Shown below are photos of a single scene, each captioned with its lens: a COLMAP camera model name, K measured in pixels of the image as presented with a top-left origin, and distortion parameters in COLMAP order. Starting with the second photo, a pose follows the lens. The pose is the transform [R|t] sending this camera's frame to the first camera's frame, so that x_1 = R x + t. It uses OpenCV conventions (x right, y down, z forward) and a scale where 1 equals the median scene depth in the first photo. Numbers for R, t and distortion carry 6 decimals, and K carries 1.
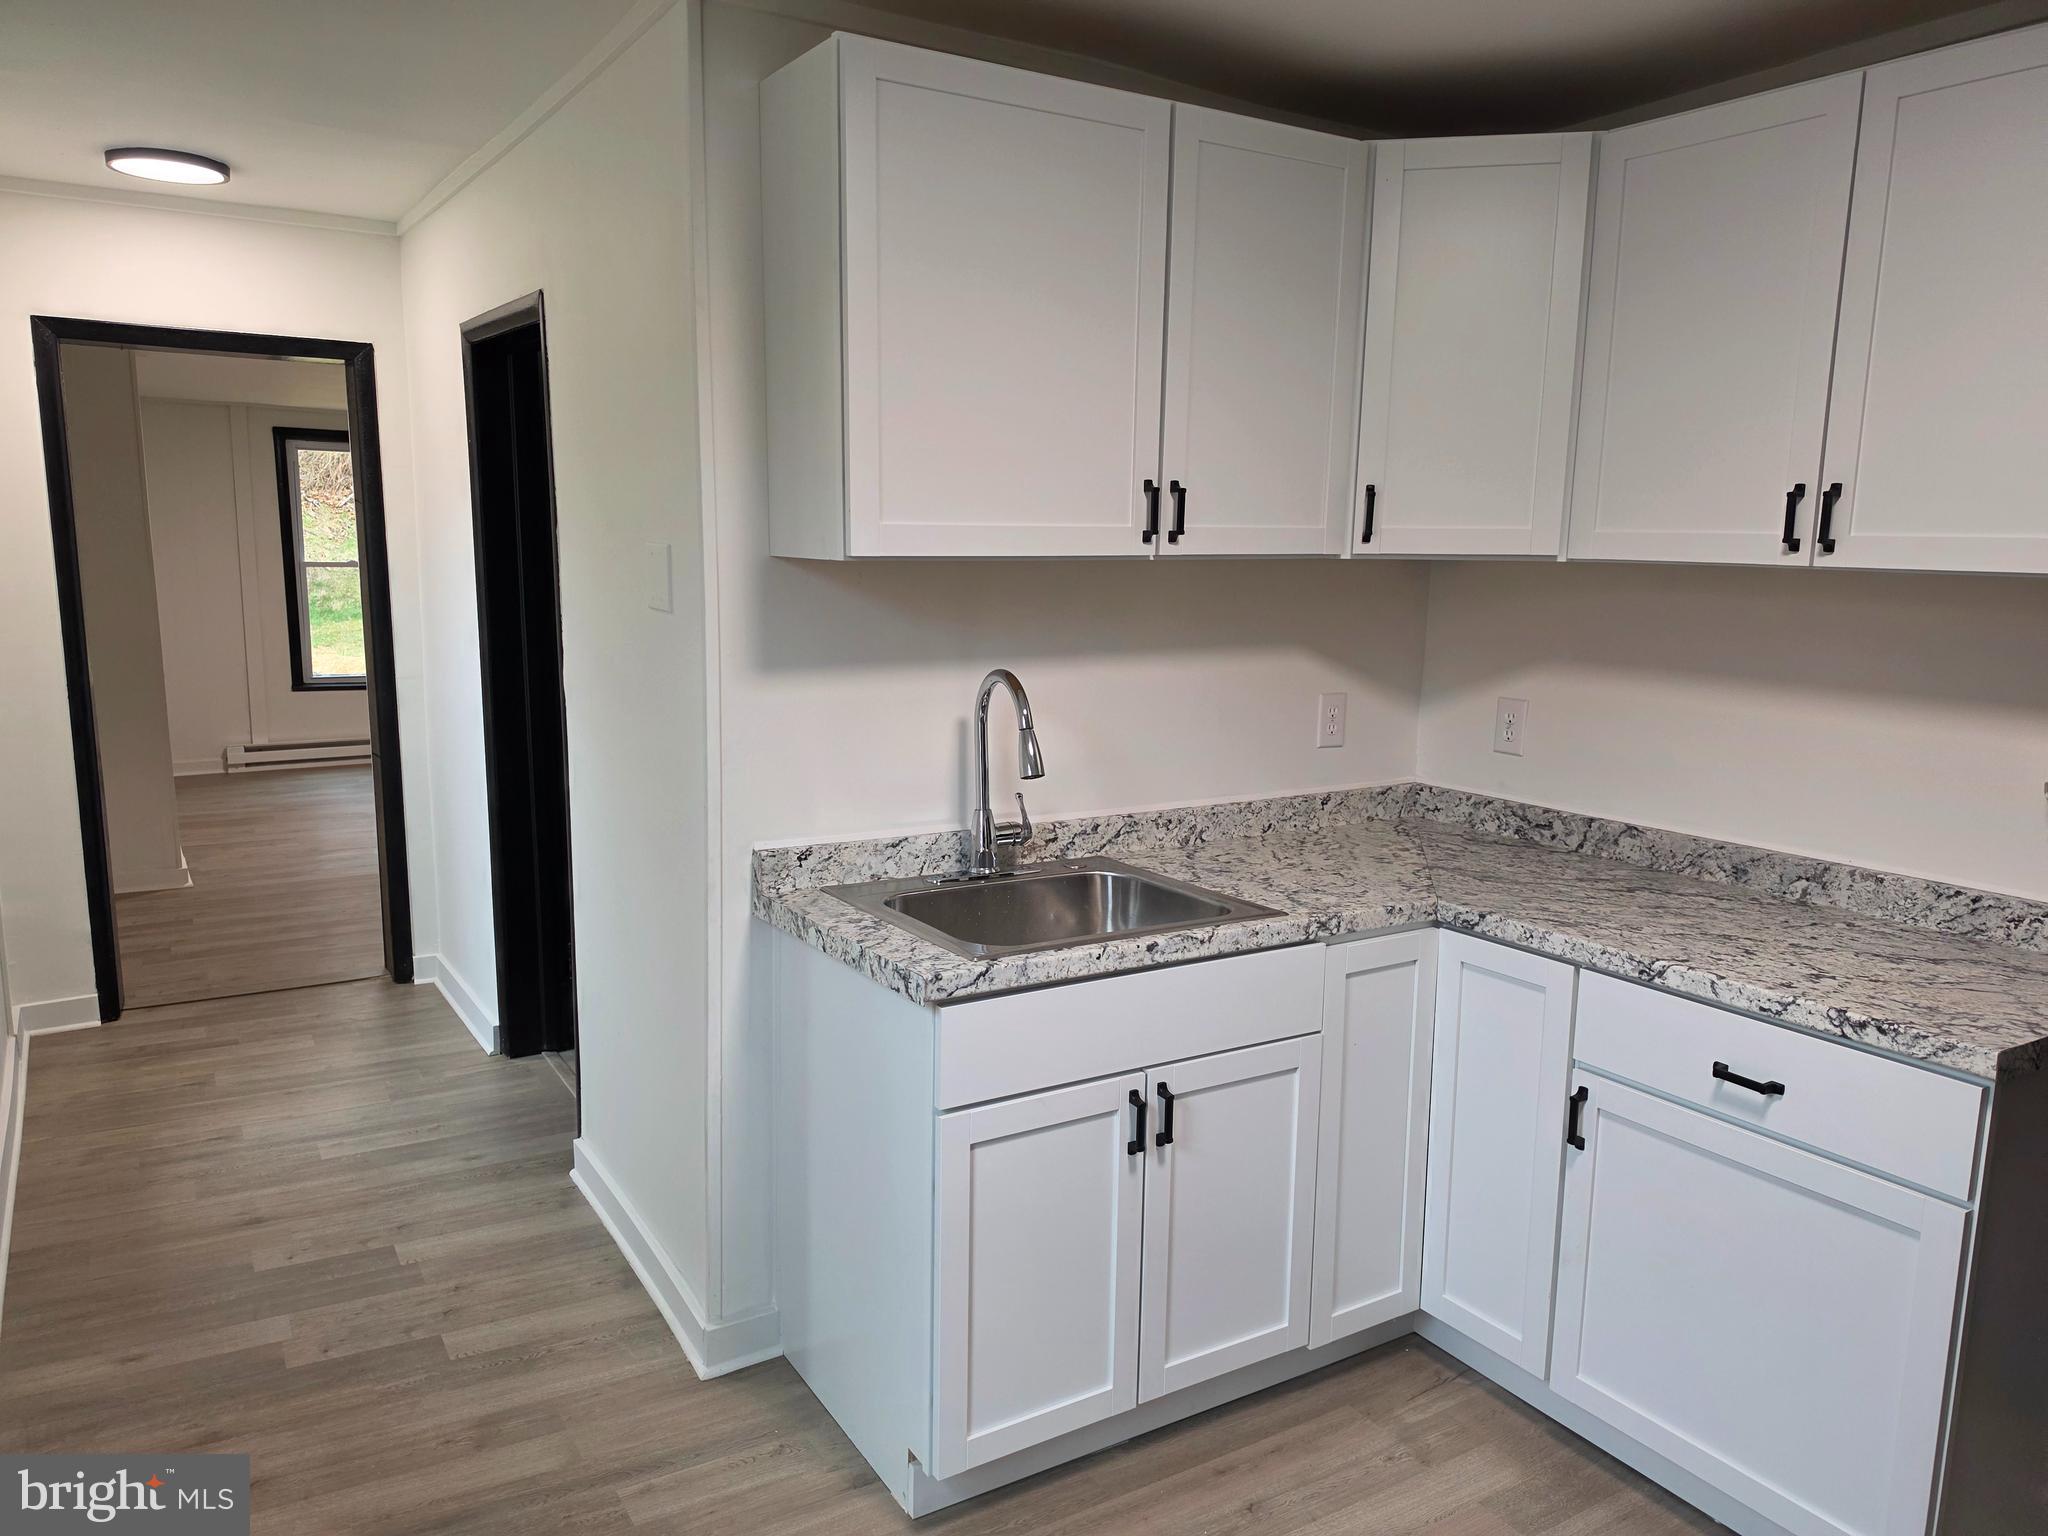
lens RADIAL K [[1404.2, 0, 1009.4], [0, 1404.2, 766.3], [0, 0, 1]] dist [-0.051465, -0.005811]
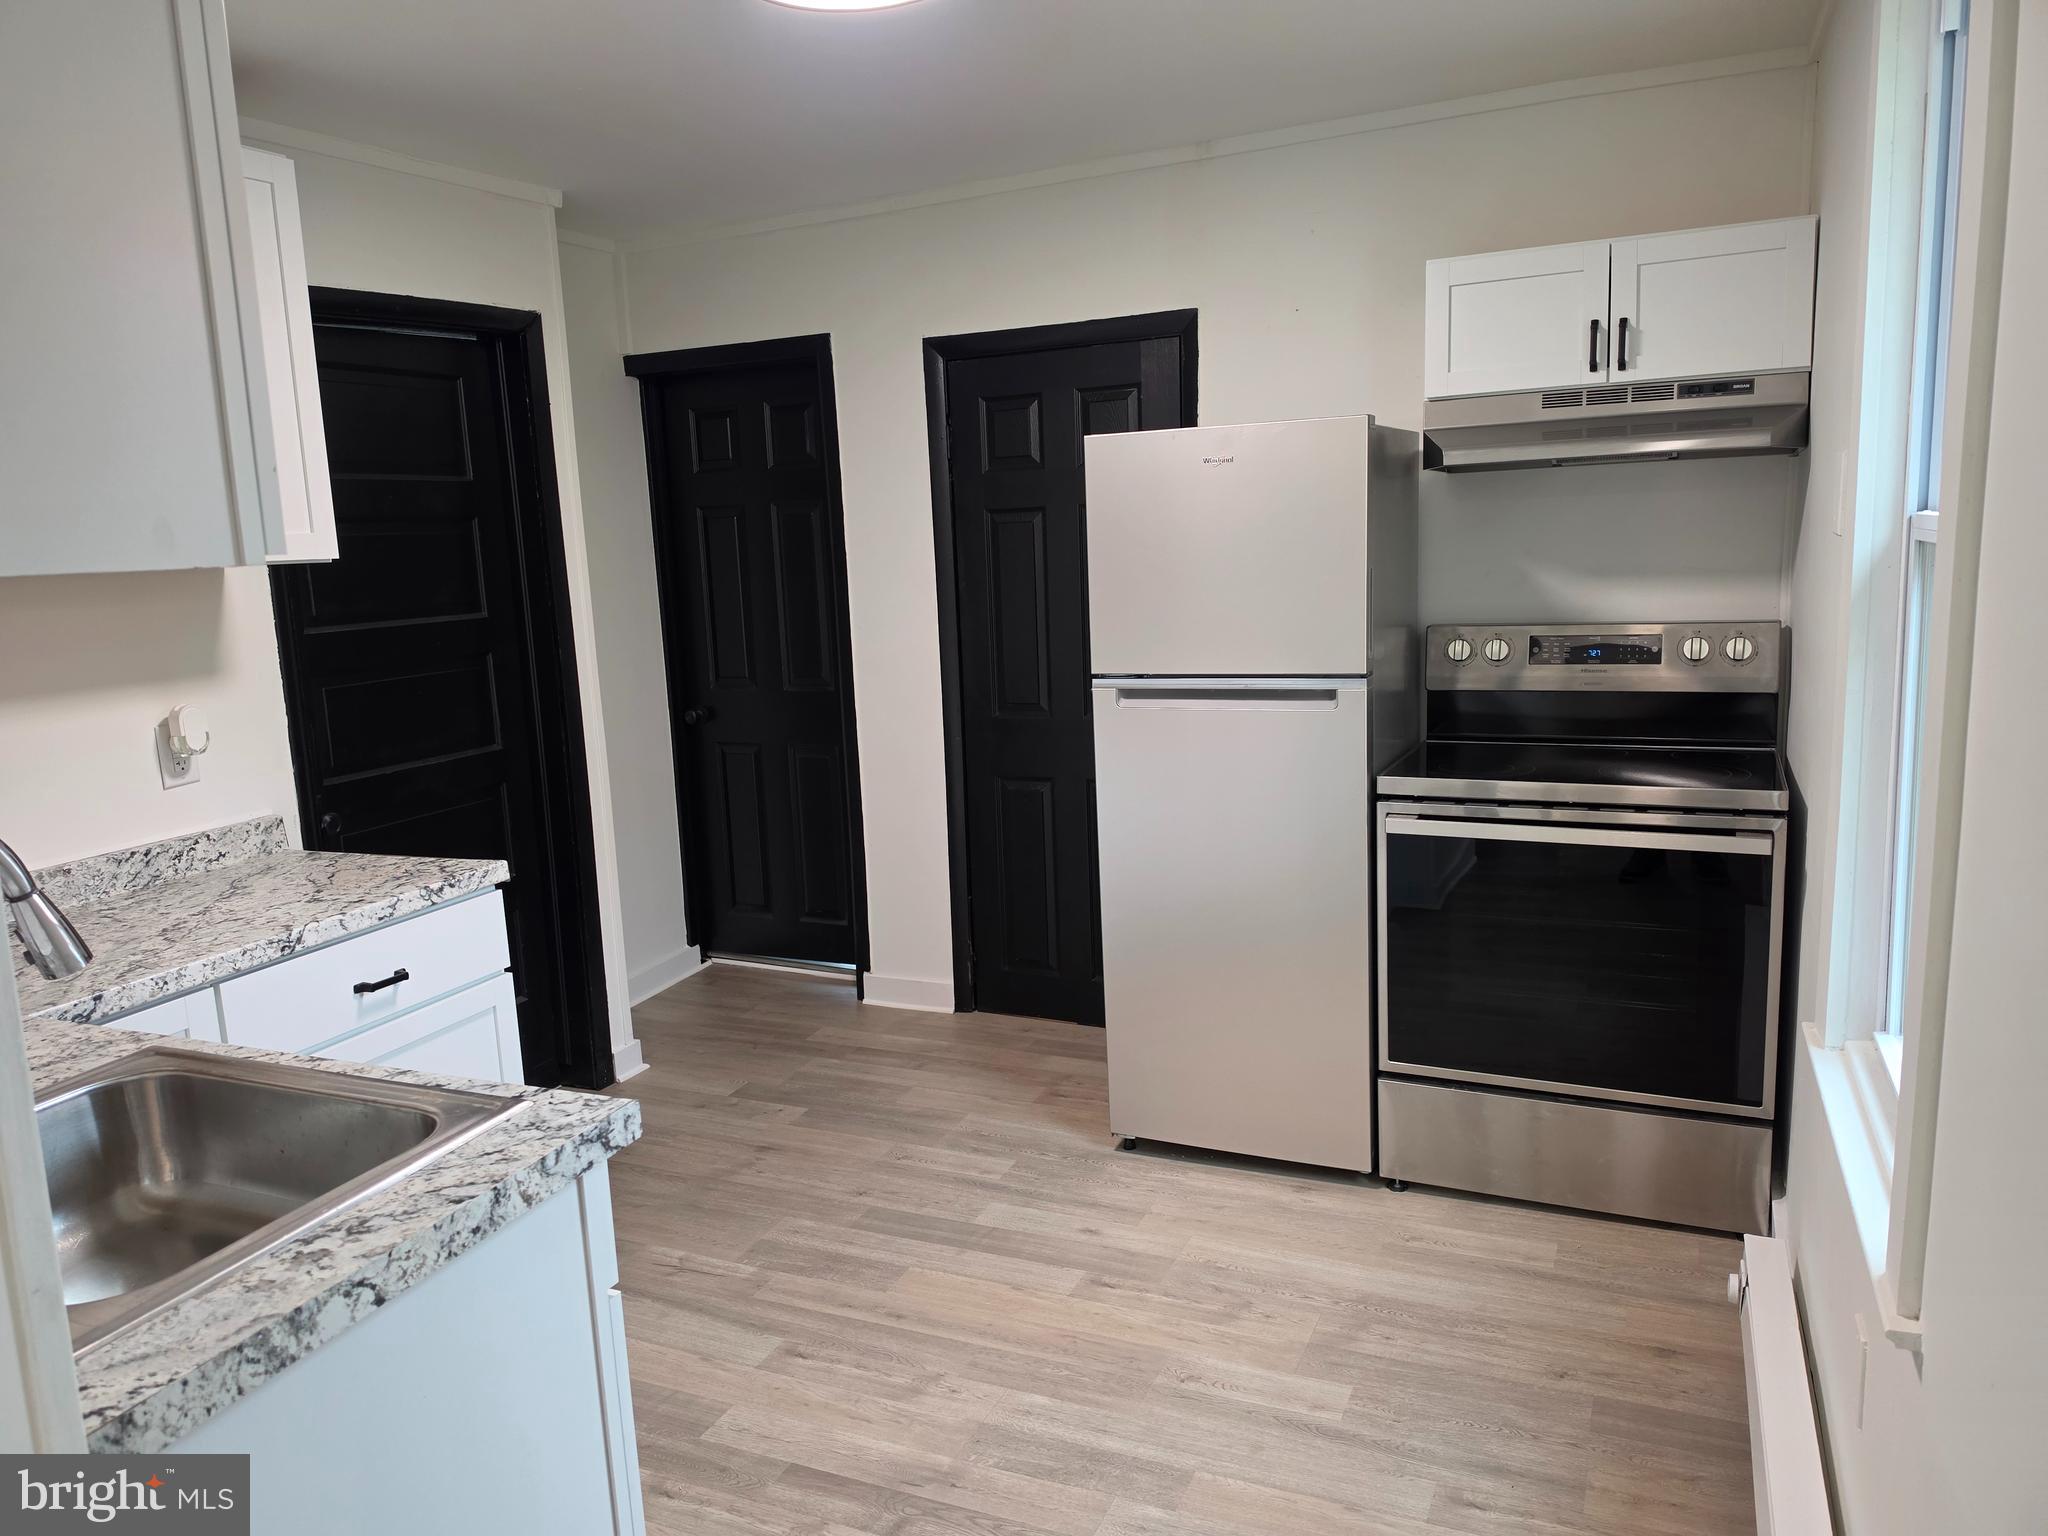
lens RADIAL K [[1404.2, 0, 1018.1], [0, 1404.2, 766.8], [0, 0, 1]] dist [-0.051465, -0.005811]
pose [[-0.577774, -0.118751, 0.807512, -0.649082], [0.161394, 0.953202, 0.255652, -0.150125], [-0.800081, 0.278037, -0.531570, 1.006632]]
